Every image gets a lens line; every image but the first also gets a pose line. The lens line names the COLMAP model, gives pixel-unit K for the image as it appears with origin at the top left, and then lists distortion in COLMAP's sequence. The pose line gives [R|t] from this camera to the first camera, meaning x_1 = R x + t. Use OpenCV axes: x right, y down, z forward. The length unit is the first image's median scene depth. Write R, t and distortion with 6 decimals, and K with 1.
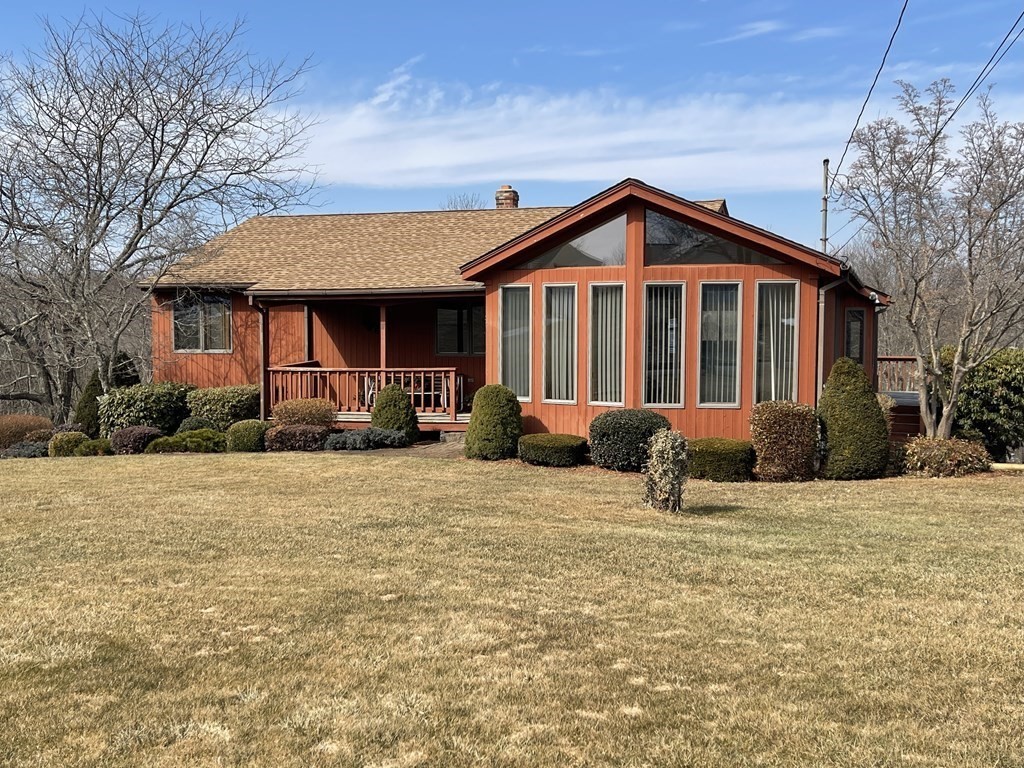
lens RADIAL K [[1124.6, 0, 512.3], [0, 1124.6, 391.8], [0, 0, 1]] dist [-0.011254, 0.000000]
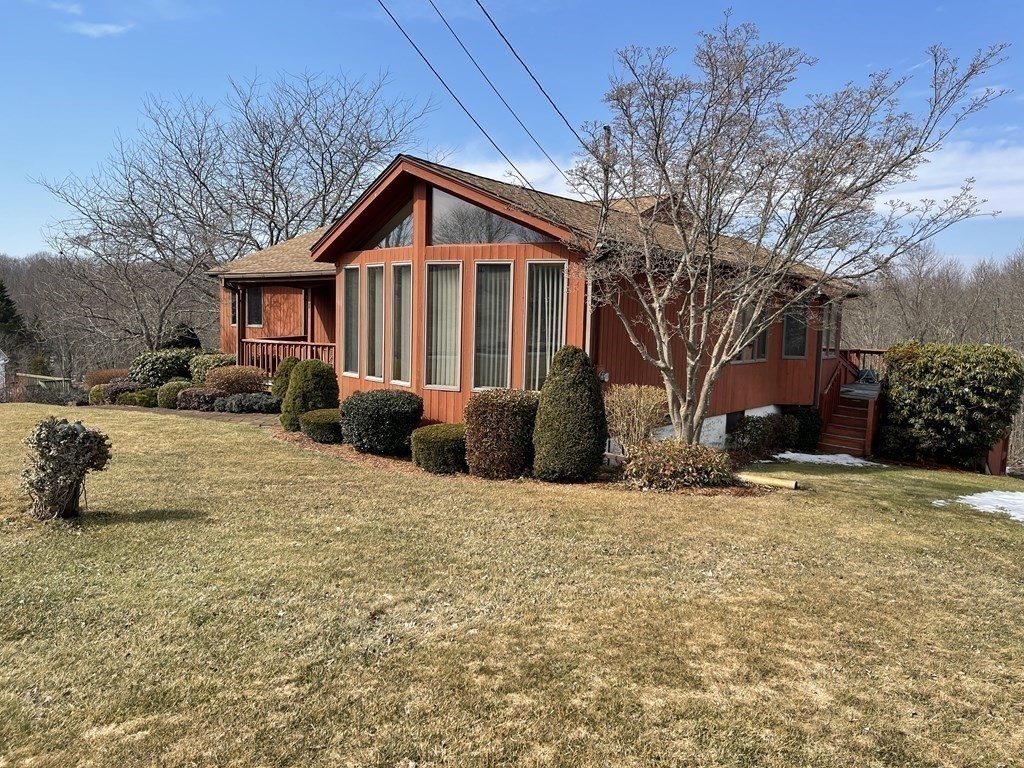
lens RADIAL K [[788.2, 0, 518.7], [0, 788.2, 383.5], [0, 0, 1]] dist [0.037673, -0.009620]
pose [[0.955266, 0.049776, -0.291529, 0.369550], [-0.043670, 0.998670, 0.027417, -0.012071], [0.292506, -0.013459, 0.956169, 0.327596]]
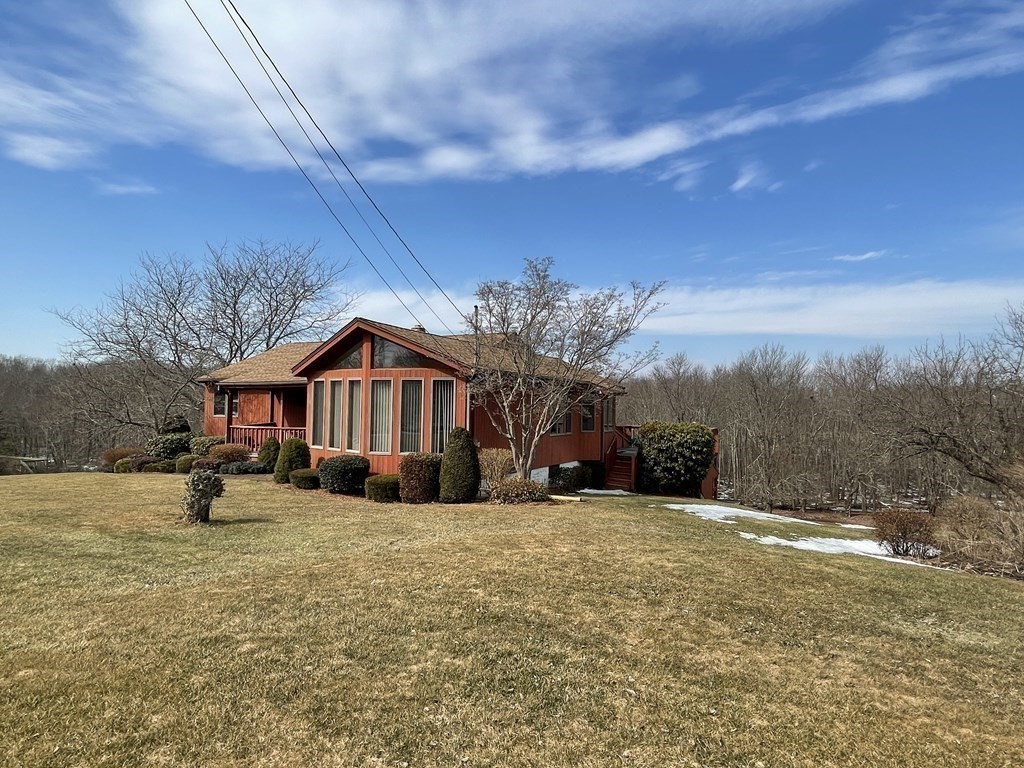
lens RADIAL K [[594.4, 0, 510.1], [0, 594.4, 385.3], [0, 0, 1]] dist [0.004609, -0.000166]
pose [[0.992665, 0.012385, -0.120260, 0.393855], [-0.023739, 0.995341, -0.093448, -0.008953], [0.118542, 0.095618, 0.988335, 0.138931]]
